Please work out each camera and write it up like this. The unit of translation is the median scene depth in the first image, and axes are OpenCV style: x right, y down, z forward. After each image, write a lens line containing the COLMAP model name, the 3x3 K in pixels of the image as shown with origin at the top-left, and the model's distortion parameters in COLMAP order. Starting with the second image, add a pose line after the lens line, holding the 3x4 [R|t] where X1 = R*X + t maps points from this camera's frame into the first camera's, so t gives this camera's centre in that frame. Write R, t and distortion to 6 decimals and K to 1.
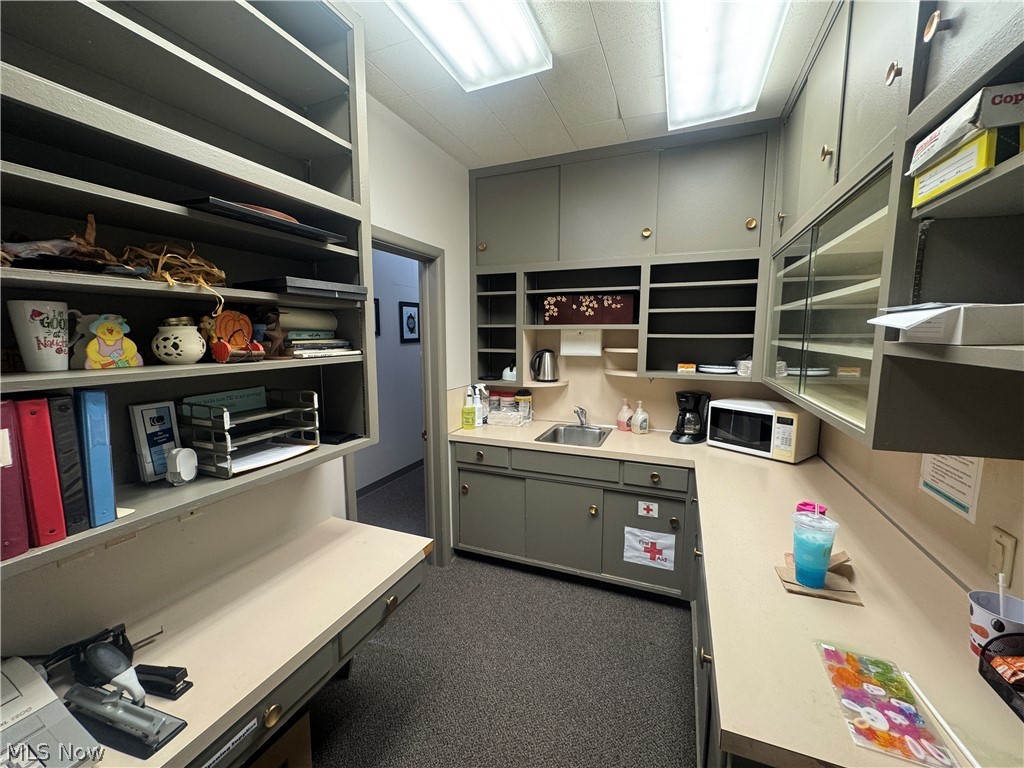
lens RADIAL K [[411.4, 0, 512.0], [0, 411.4, 384.0], [0, 0, 1]] dist [-0.001508, 0.000162]
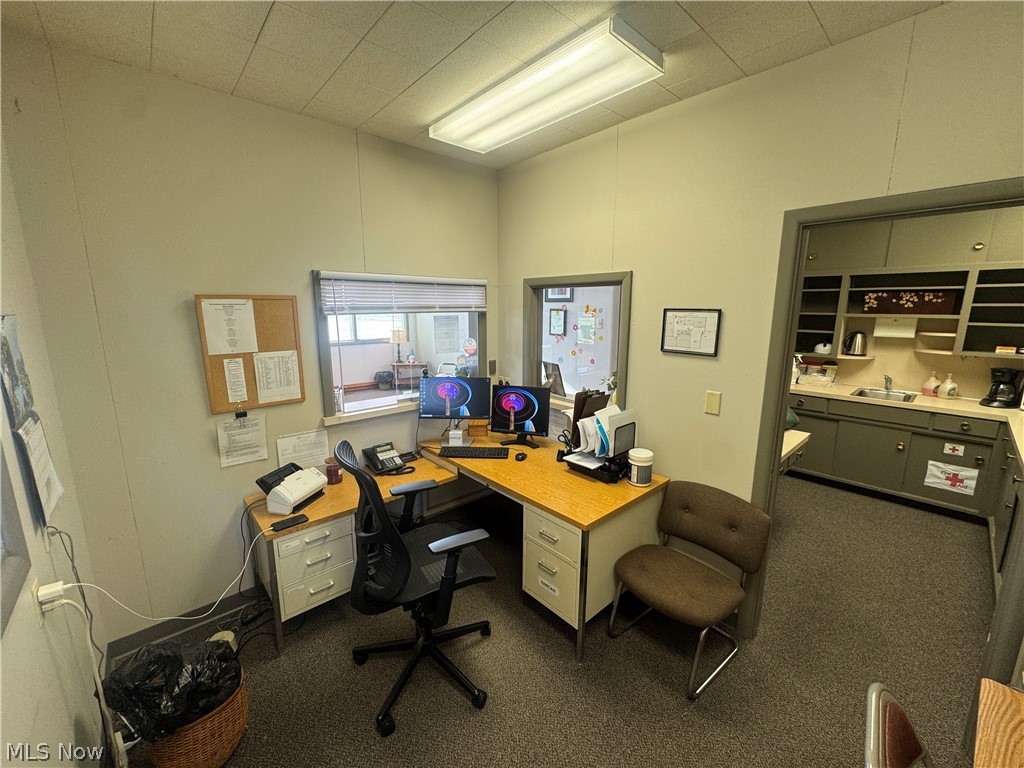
lens RADIAL K [[411.4, 0, 512.0], [0, 411.4, 384.0], [0, 0, 1]] dist [-0.001508, 0.000162]
pose [[0.905326, 0.082561, -0.416616, -0.409302], [-0.056585, 0.995626, 0.074340, 0.056544], [0.420931, -0.043728, 0.906038, -0.779446]]
